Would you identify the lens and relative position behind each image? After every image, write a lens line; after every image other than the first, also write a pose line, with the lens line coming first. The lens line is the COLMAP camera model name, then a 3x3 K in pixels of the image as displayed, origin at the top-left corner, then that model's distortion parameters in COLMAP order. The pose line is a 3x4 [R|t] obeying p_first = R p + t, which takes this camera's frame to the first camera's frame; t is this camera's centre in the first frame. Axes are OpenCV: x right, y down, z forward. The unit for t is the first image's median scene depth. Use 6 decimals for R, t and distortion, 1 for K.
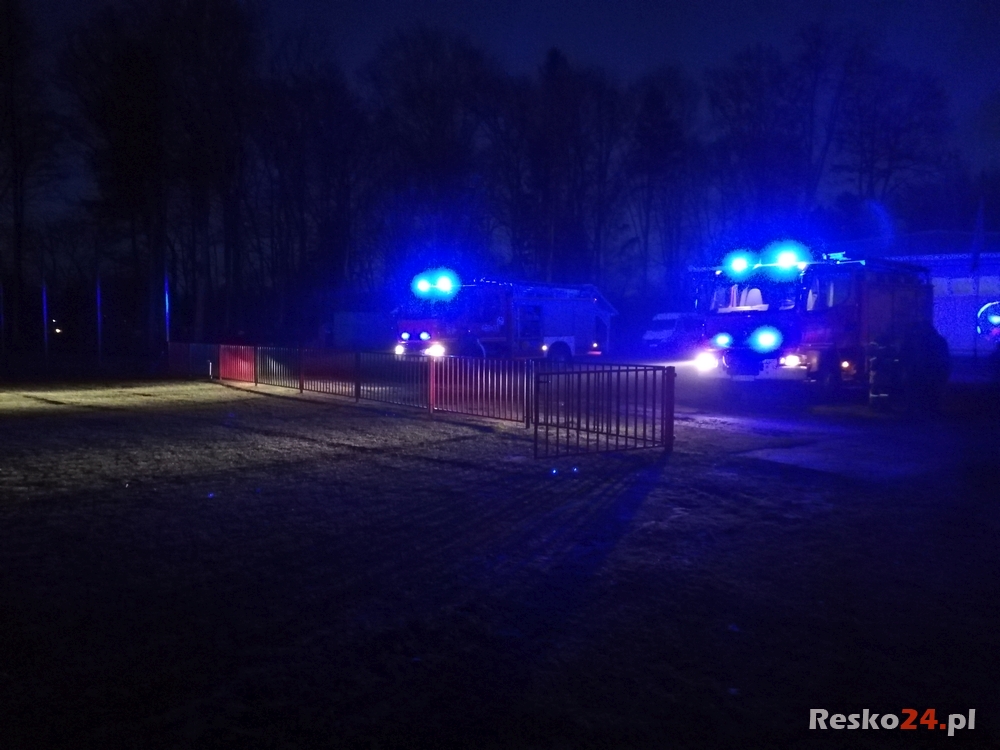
lens RADIAL K [[770.7, 0, 501.0], [0, 770.7, 376.2], [0, 0, 1]] dist [0.047943, -0.050907]
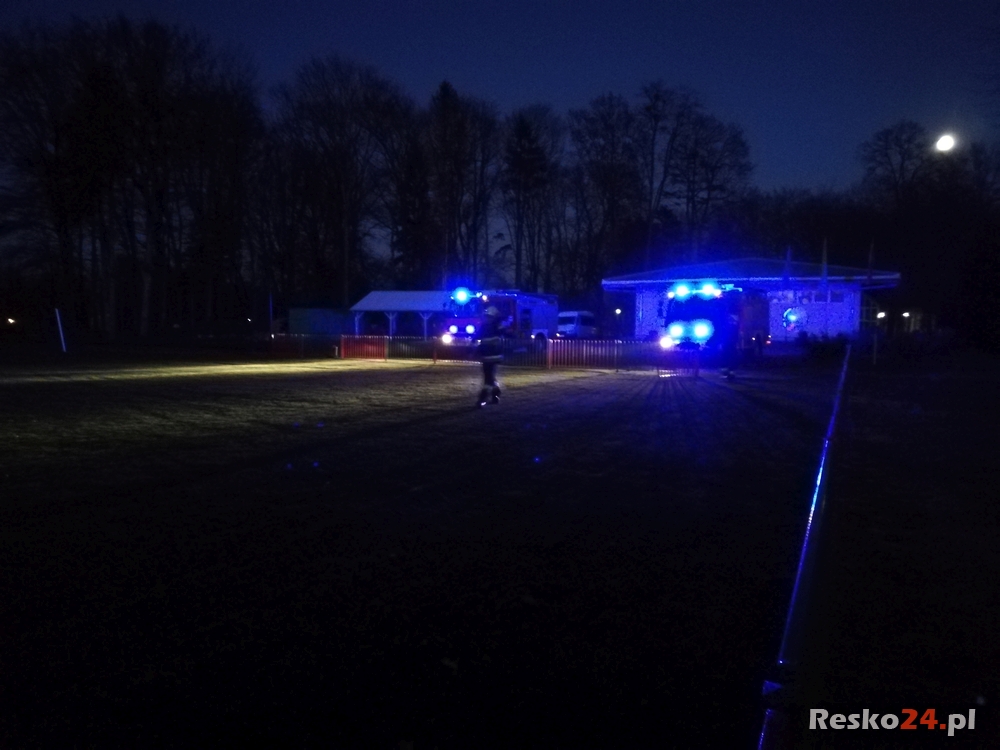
lens RADIAL K [[770.7, 0, 498.2], [0, 770.7, 376.0], [0, 0, 1]] dist [0.047943, -0.050907]
pose [[0.974722, -0.014060, 0.222979, -0.140446], [0.012010, 0.999872, 0.010548, 0.009774], [-0.223099, -0.007603, 0.974766, -0.186889]]
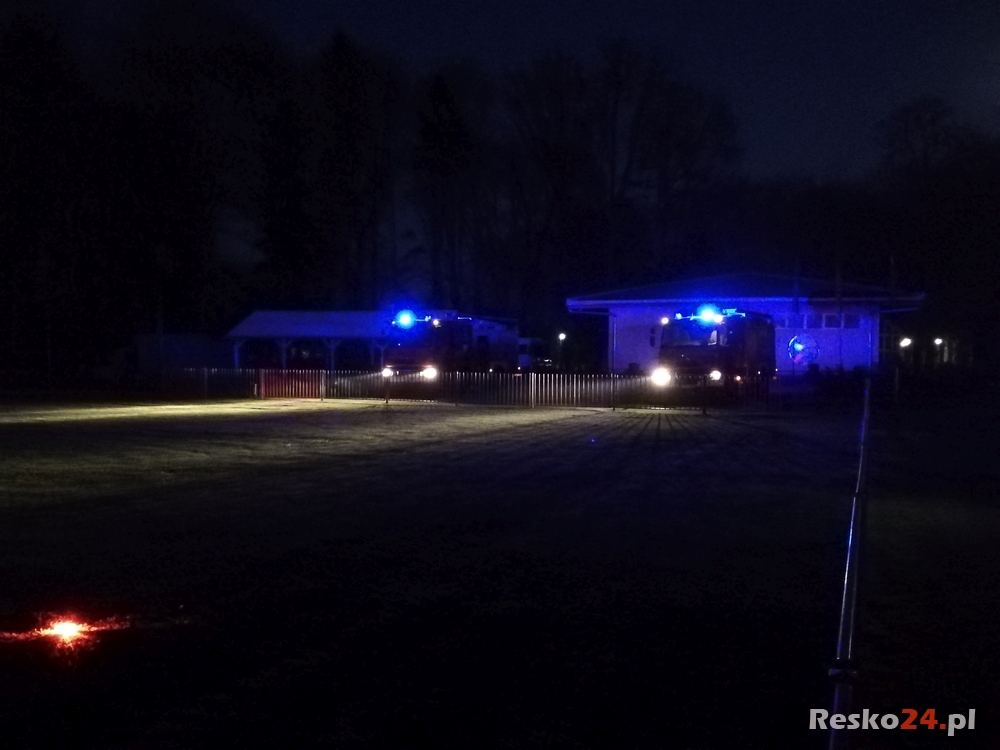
lens RADIAL K [[1117.5, 0, 503.3], [0, 1117.5, 369.7], [0, 0, 1]] dist [0.037204, 0.000000]
pose [[0.944063, -0.004493, 0.329733, -0.201096], [0.018930, 0.998997, -0.040586, 0.013551], [-0.329220, 0.044557, 0.943201, -0.265942]]
